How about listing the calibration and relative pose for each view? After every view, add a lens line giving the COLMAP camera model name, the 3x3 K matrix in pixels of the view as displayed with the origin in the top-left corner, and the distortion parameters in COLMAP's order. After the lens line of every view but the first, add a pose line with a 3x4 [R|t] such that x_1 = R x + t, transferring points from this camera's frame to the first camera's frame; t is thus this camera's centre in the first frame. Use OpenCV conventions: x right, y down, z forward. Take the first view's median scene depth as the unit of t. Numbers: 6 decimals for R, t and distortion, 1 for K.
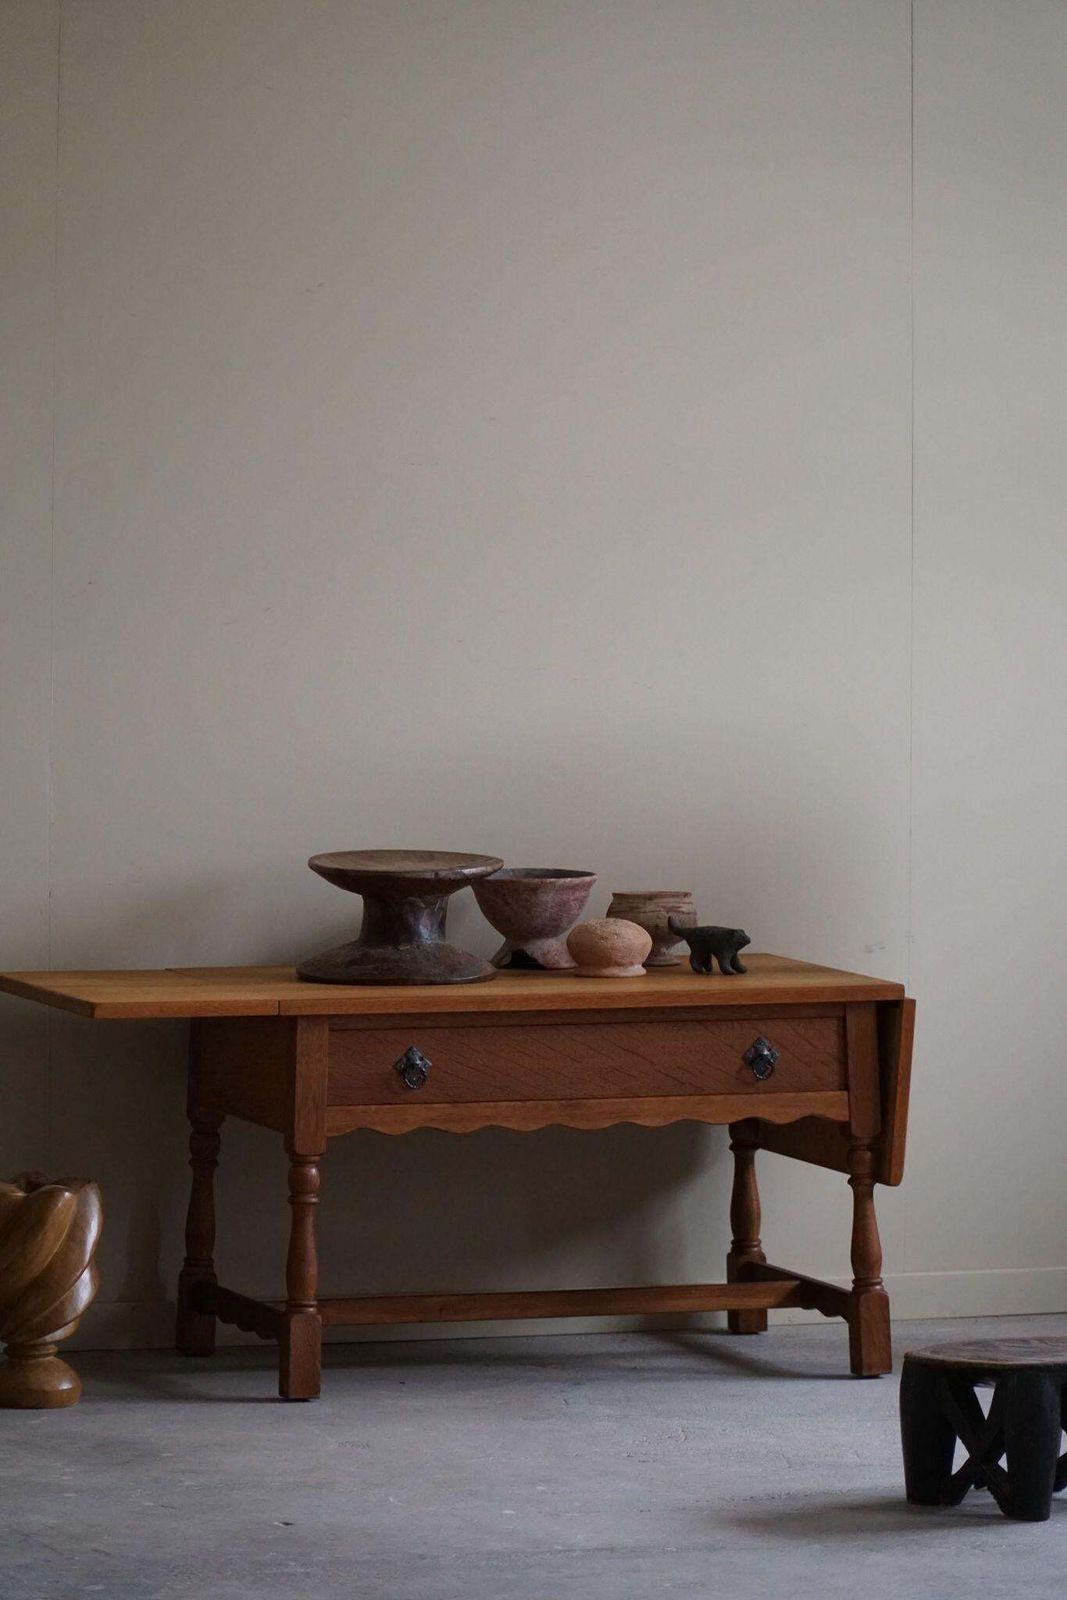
lens RADIAL K [[8372.3, 0, 533.5], [0, 8372.3, 800.0], [0, 0, 1]] dist [-0.475413, 9.717537]
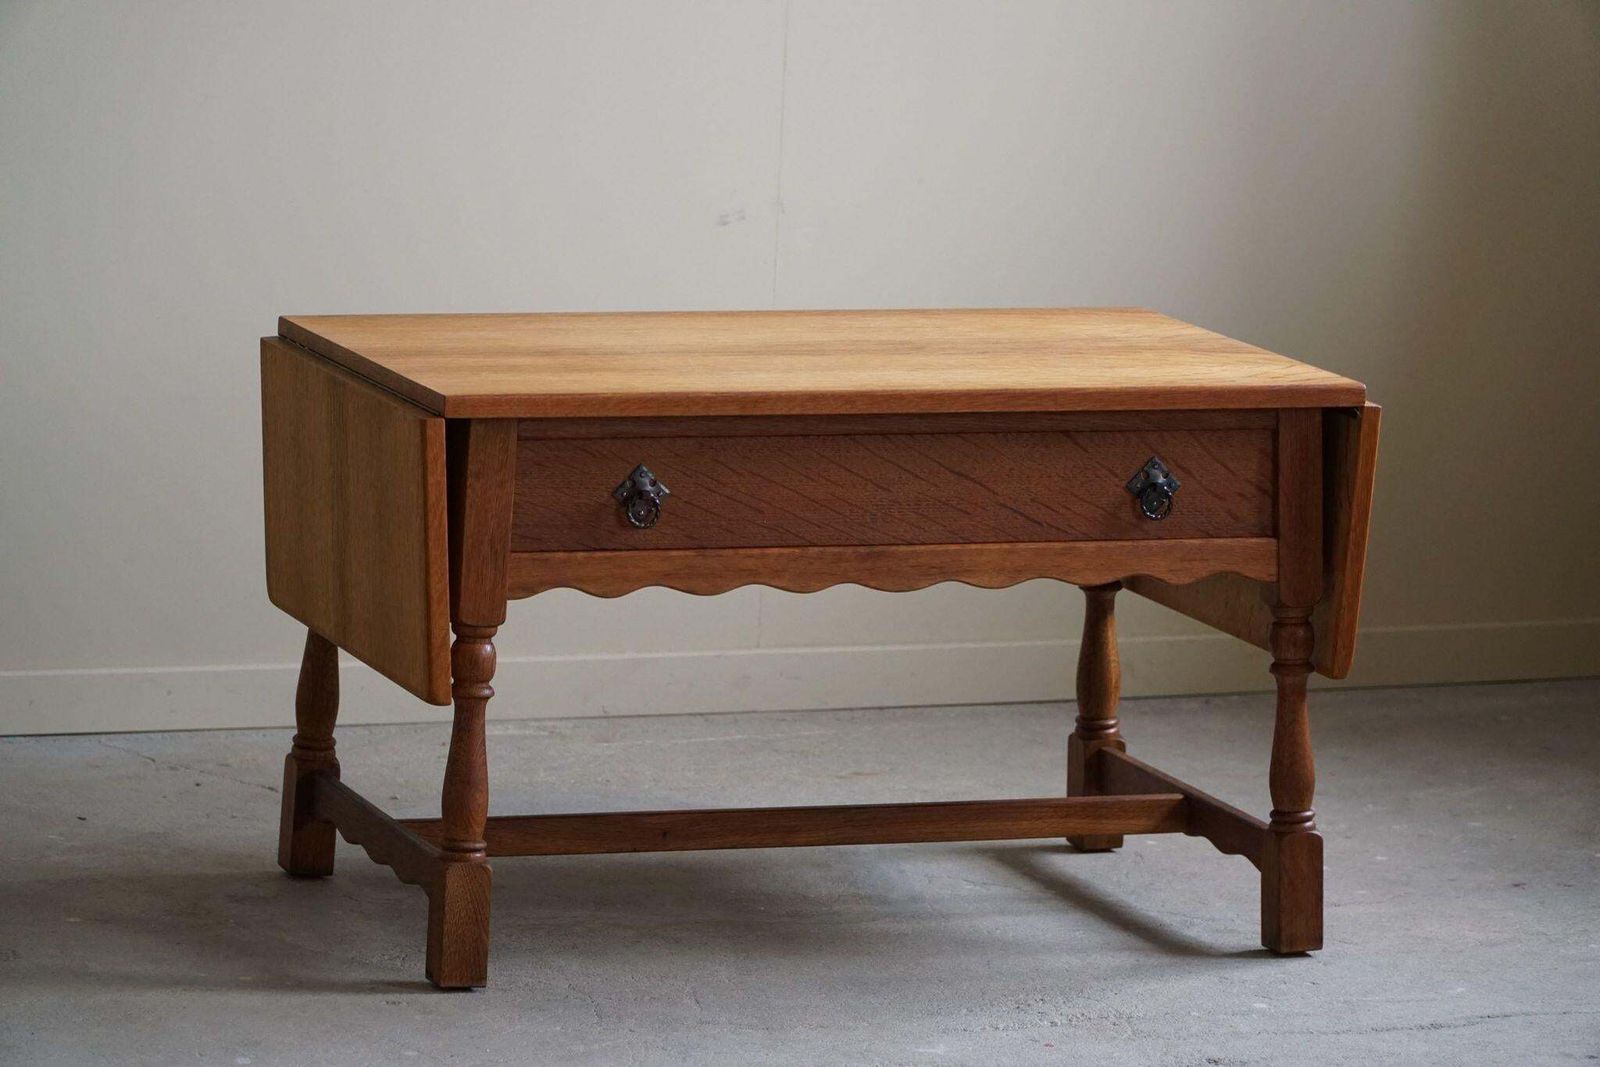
lens RADIAL K [[7421.9, 0, 800.0], [0, 7421.9, 533.5], [0, 0, 1]] dist [-0.875117, 3.857499]
pose [[0.998970, 0.031715, 0.032443, -0.020525], [-0.034795, 0.994454, 0.099245, -0.023756], [-0.029115, -0.100272, 0.994534, 0.407102]]
